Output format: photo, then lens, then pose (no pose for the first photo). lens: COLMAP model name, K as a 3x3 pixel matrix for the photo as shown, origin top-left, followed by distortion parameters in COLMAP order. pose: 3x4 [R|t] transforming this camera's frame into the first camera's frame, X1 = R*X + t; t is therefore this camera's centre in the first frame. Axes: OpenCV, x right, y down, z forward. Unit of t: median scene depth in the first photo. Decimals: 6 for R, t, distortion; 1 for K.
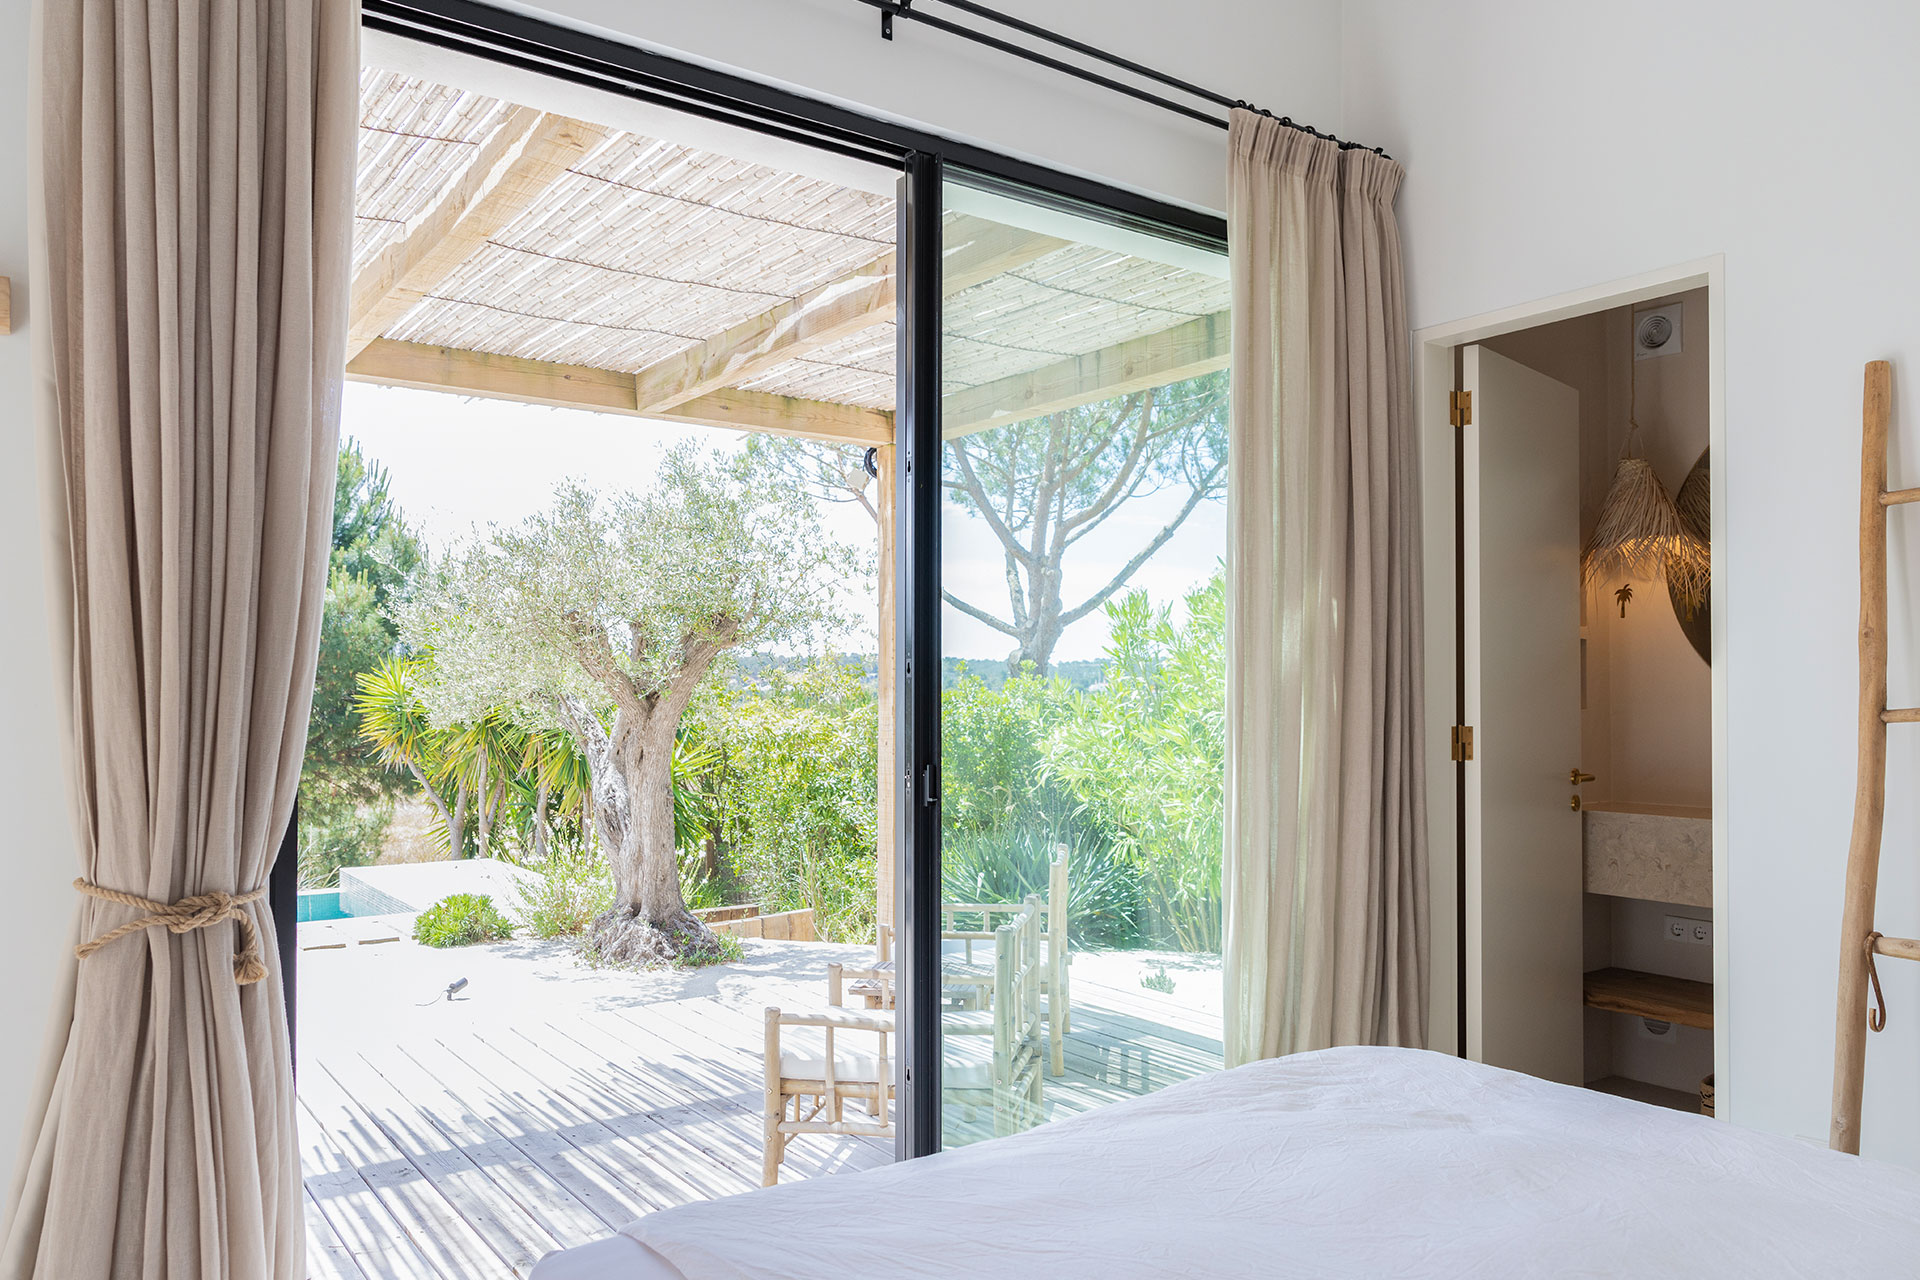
lens RADIAL K [[1367.4, 0, 961.1], [0, 1367.4, 564.0], [0, 0, 1]] dist [-0.002049, -0.001917]
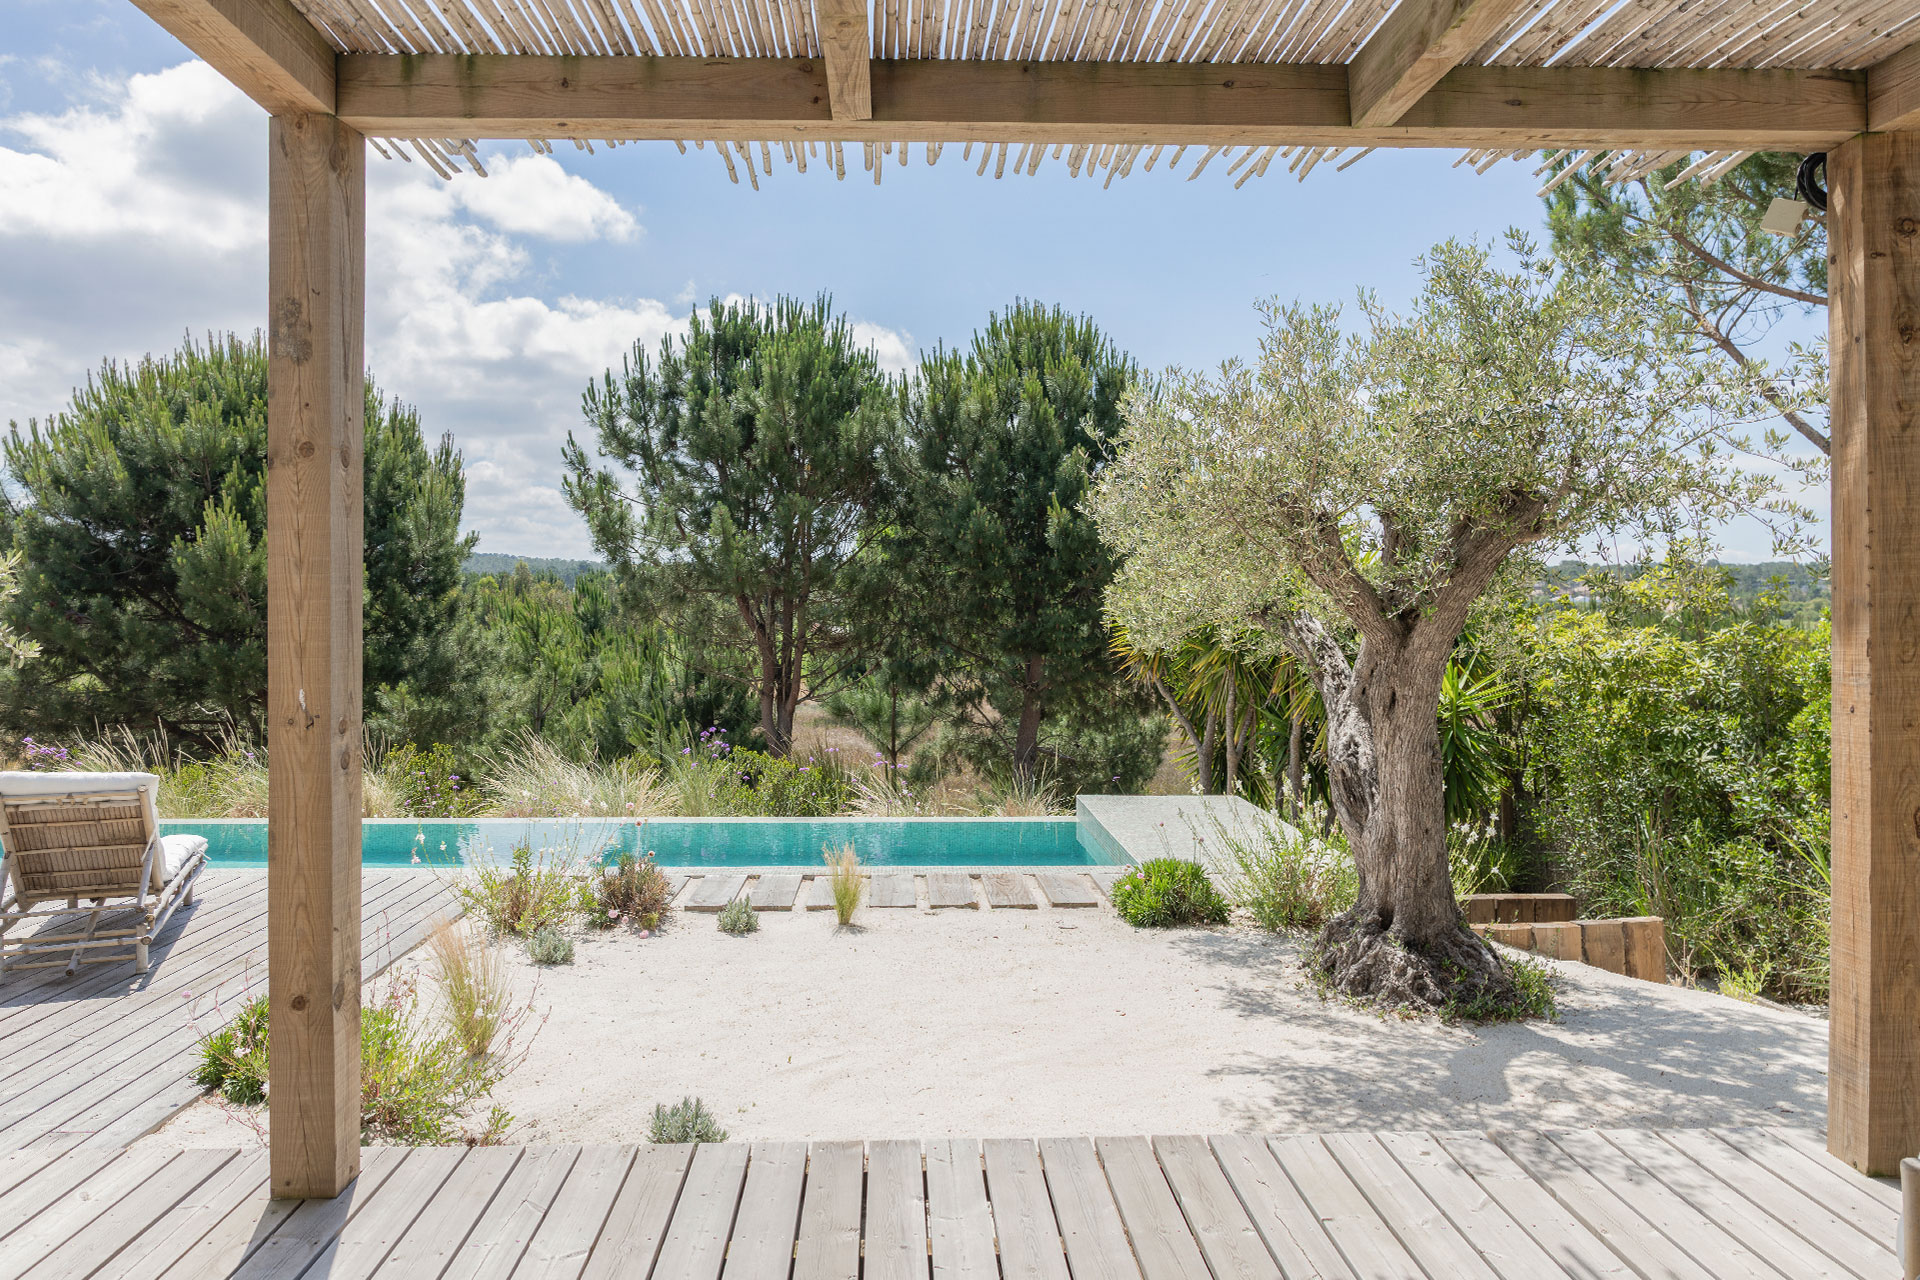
lens RADIAL K [[1321.3, 0, 924.5], [0, 1321.3, 645.1], [0, 0, 1]] dist [-0.002818, -0.005379]
pose [[0.824960, 0.017670, -0.564916, -0.049137], [0.053657, 0.992548, 0.109403, 0.025158], [0.562639, -0.120565, 0.817864, 0.305321]]
